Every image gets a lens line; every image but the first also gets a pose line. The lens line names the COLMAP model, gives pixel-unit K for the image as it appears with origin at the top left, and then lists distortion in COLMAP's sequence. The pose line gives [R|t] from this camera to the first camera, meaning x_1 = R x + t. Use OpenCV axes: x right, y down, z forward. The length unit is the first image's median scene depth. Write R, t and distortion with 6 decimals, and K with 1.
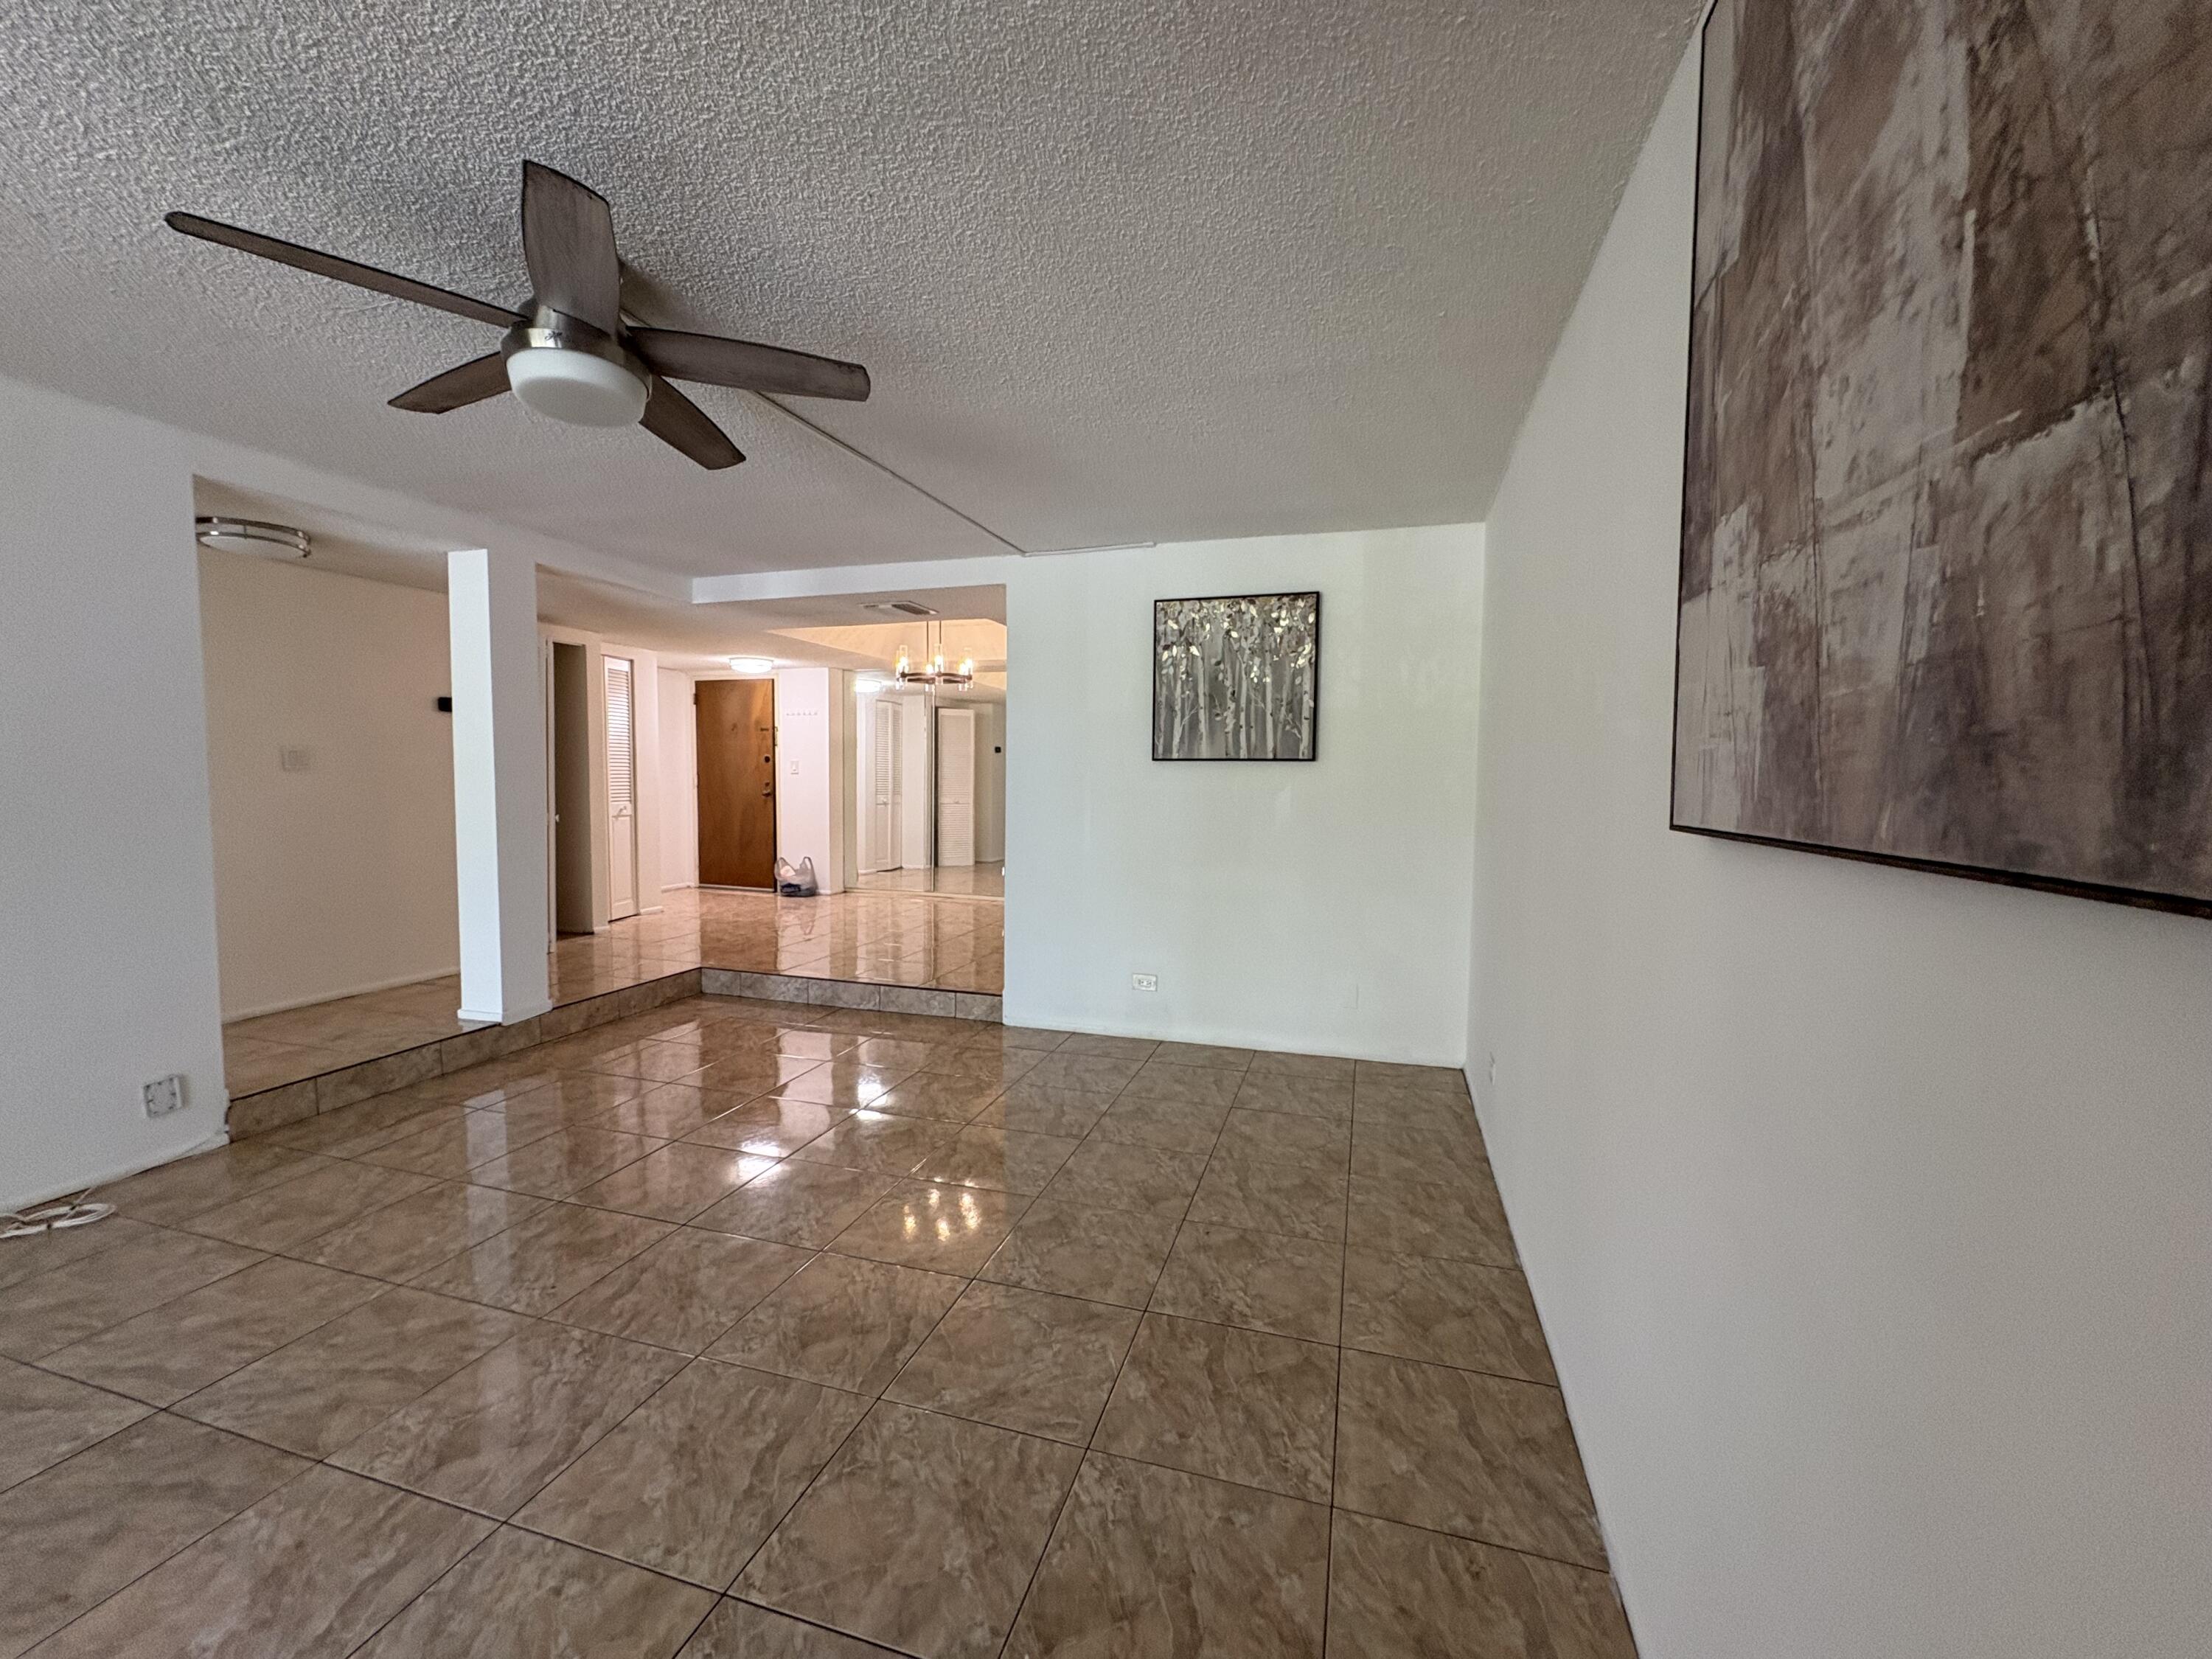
lens RADIAL K [[873.4, 0, 1109.2], [0, 873.4, 825.0], [0, 0, 1]] dist [-0.003687, 0.000694]
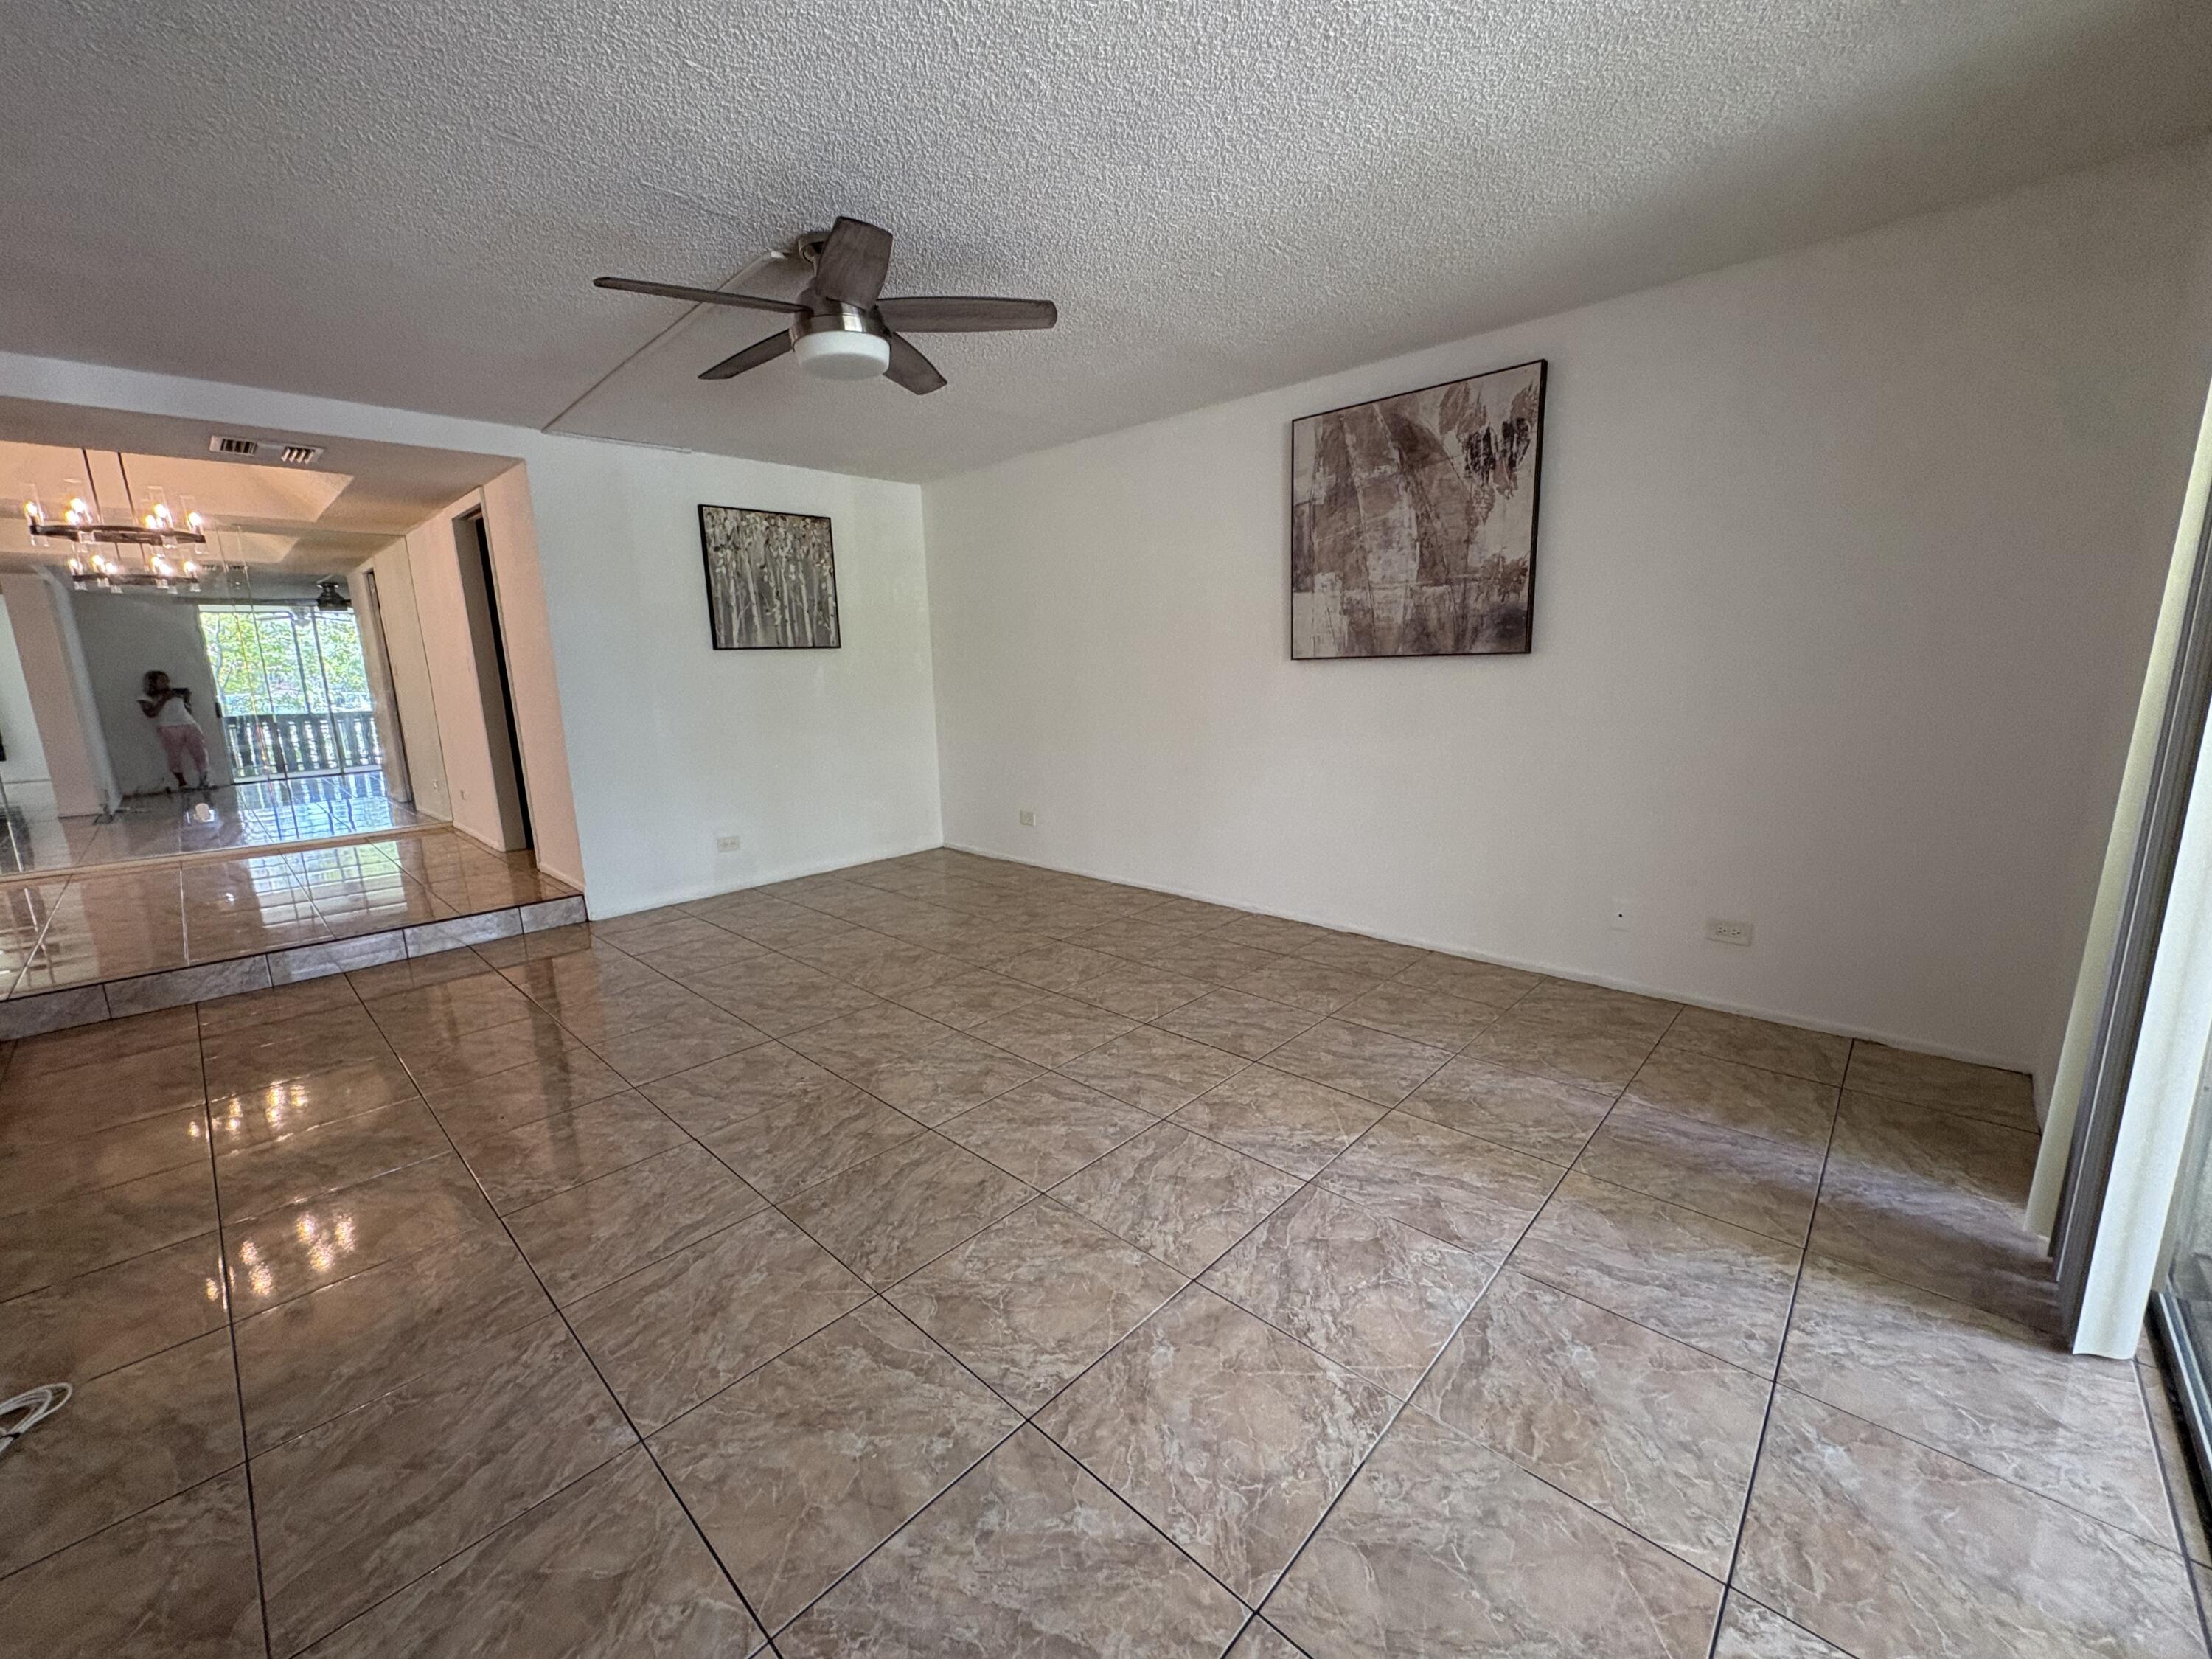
lens RADIAL K [[873.4, 0, 1104.5], [0, 873.4, 823.0], [0, 0, 1]] dist [-0.003687, 0.000694]
pose [[0.448802, -0.185951, 0.874070, -0.956527], [0.082114, 0.982554, 0.166867, 0.000467], [-0.889851, -0.003117, 0.456241, 0.032296]]
